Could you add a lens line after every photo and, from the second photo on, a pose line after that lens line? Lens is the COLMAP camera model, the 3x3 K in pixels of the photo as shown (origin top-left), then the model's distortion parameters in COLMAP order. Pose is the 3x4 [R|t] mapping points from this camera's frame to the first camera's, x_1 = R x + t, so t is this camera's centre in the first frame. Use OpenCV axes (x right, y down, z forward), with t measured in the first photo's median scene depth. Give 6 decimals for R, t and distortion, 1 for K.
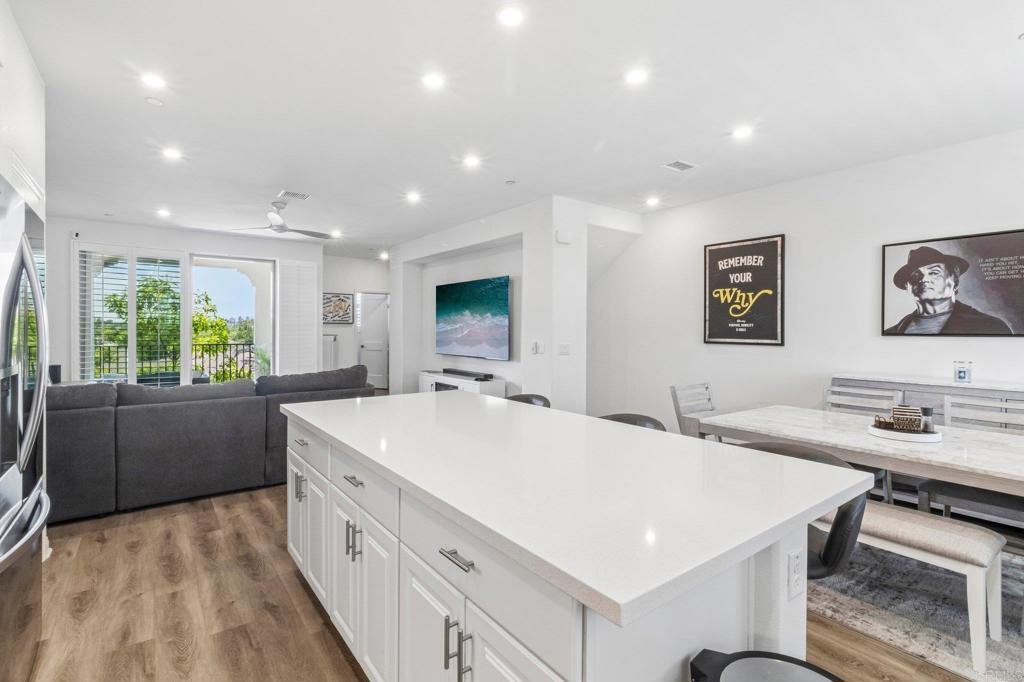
lens RADIAL K [[475.9, 0, 509.3], [0, 475.9, 330.1], [0, 0, 1]] dist [0.003415, -0.000400]
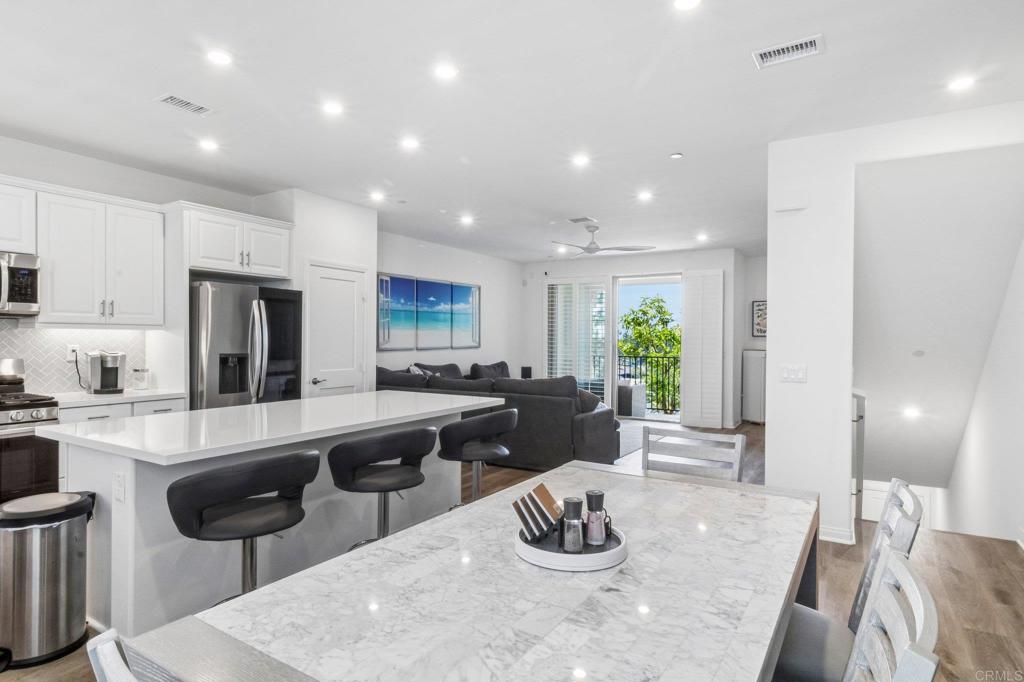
lens RADIAL K [[556.8, 0, 505.1], [0, 556.8, 344.2], [0, 0, 1]] dist [0.000425, -0.002734]
pose [[0.367010, 0.007478, -0.930187, 0.719684], [-0.008727, 0.999951, 0.004596, -0.001484], [0.930176, 0.006431, 0.367058, 0.380968]]
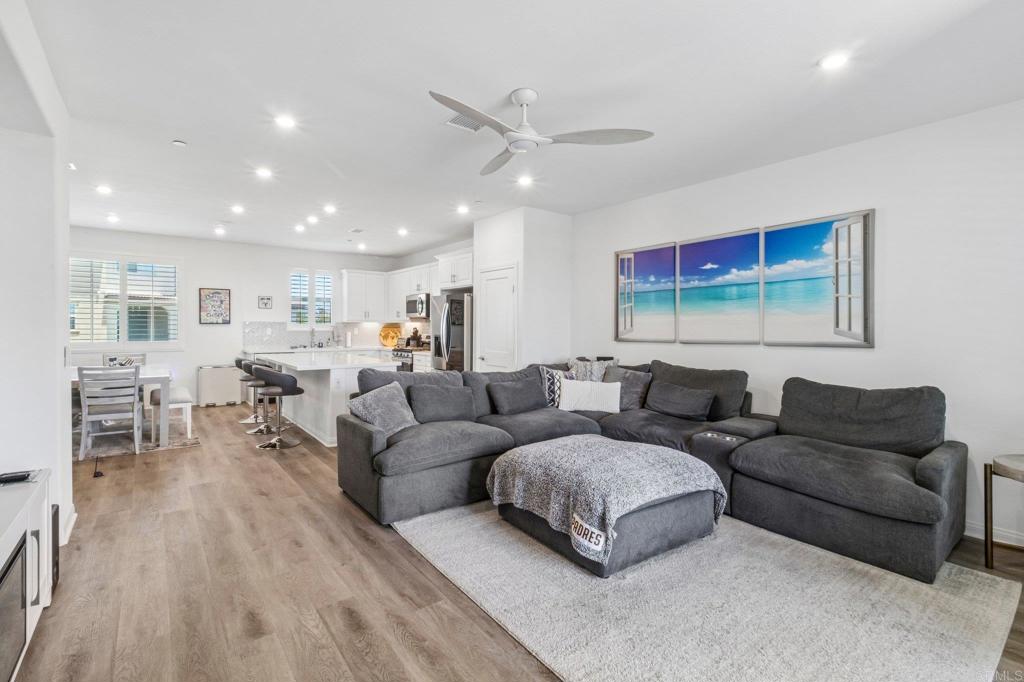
lens RADIAL K [[475.9, 0, 506.0], [0, 475.9, 333.8], [0, 0, 1]] dist [0.003415, -0.000400]
pose [[-0.999907, -0.013588, -0.001172, -0.532390], [-0.013607, 0.999758, 0.017277, -0.007207], [0.000937, 0.017291, -0.999850, 1.734682]]
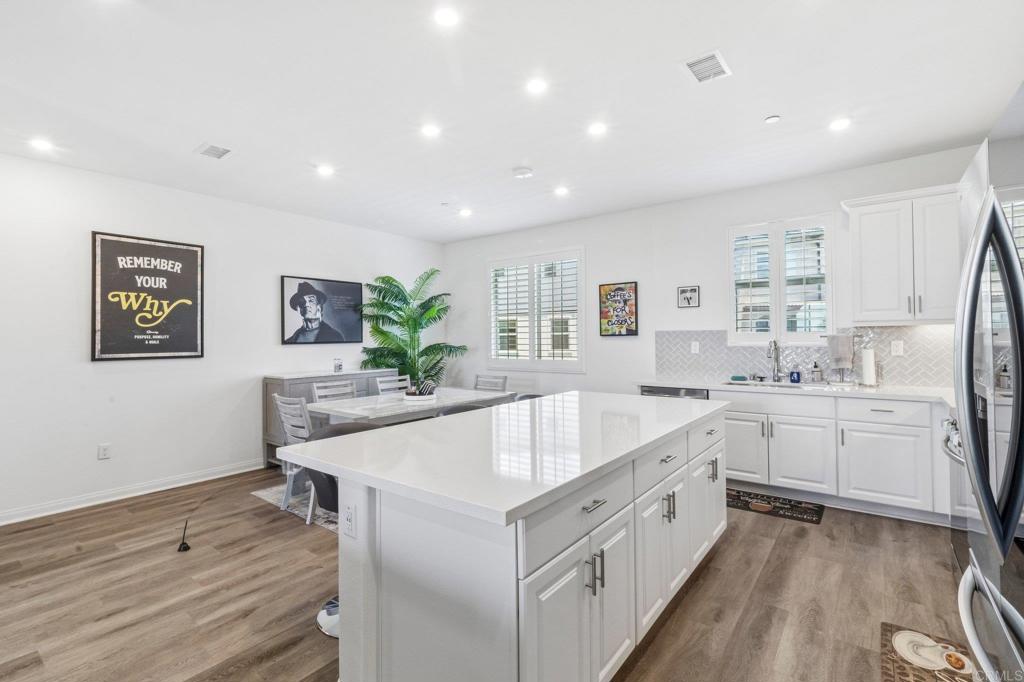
lens RADIAL K [[475.9, 0, 504.2], [0, 475.9, 332.7], [0, 0, 1]] dist [0.003415, -0.000400]
pose [[-0.251832, 0.007258, 0.967744, -0.519216], [0.013048, 0.999906, -0.004104, -0.005792], [-0.967683, 0.011593, -0.251903, 0.602421]]
